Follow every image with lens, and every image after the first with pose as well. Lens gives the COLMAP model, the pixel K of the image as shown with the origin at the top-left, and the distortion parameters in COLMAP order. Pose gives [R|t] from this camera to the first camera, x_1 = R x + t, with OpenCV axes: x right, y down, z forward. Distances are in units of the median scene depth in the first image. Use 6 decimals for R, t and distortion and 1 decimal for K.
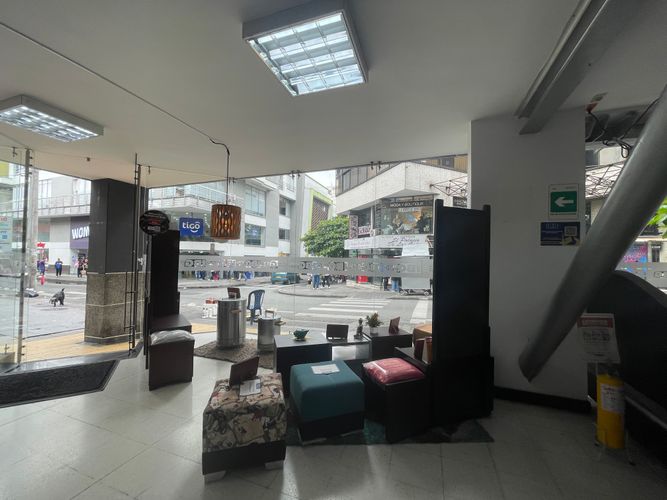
lens RADIAL K [[268.9, 0, 329.7], [0, 268.9, 249.8], [0, 0, 1]] dist [0.002000, -0.001582]
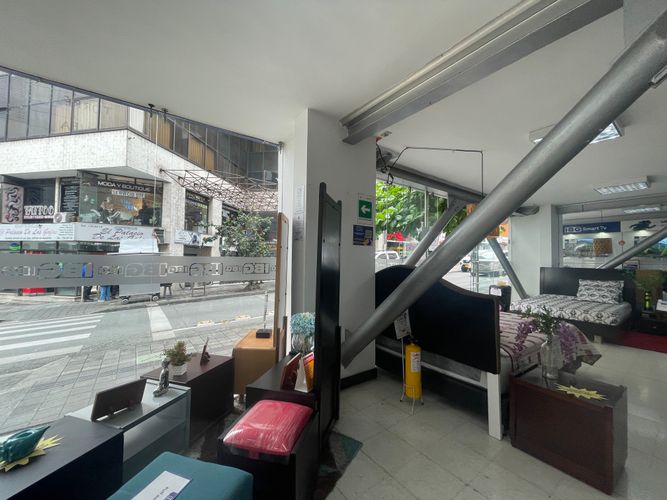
lens RADIAL K [[268.9, 0, 333.9], [0, 268.9, 250.7], [0, 0, 1]] dist [0.002000, -0.001582]
pose [[0.541375, 0.019529, 0.840554, -0.035601], [-0.028617, 0.999579, -0.004793, 0.002778], [-0.840294, -0.021459, 0.541706, 0.074086]]
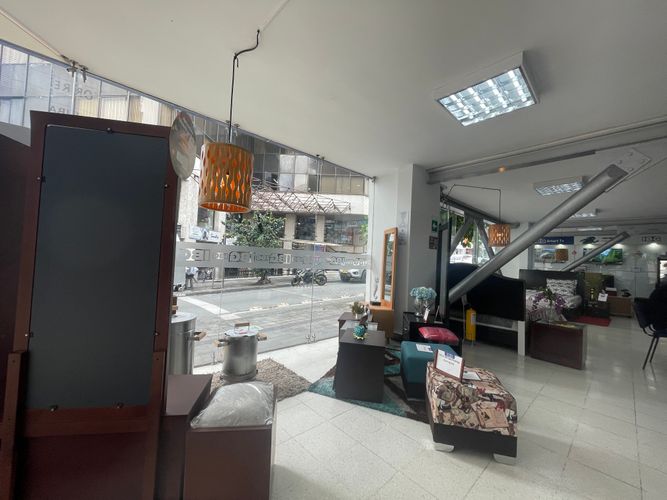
lens RADIAL K [[268.9, 0, 333.3], [0, 268.9, 250.9], [0, 0, 1]] dist [0.002000, -0.001582]
pose [[0.451010, 0.036382, 0.891777, -0.180713], [-0.063524, 0.997943, -0.008586, 0.009040], [-0.890255, -0.052777, 0.452394, 0.124226]]
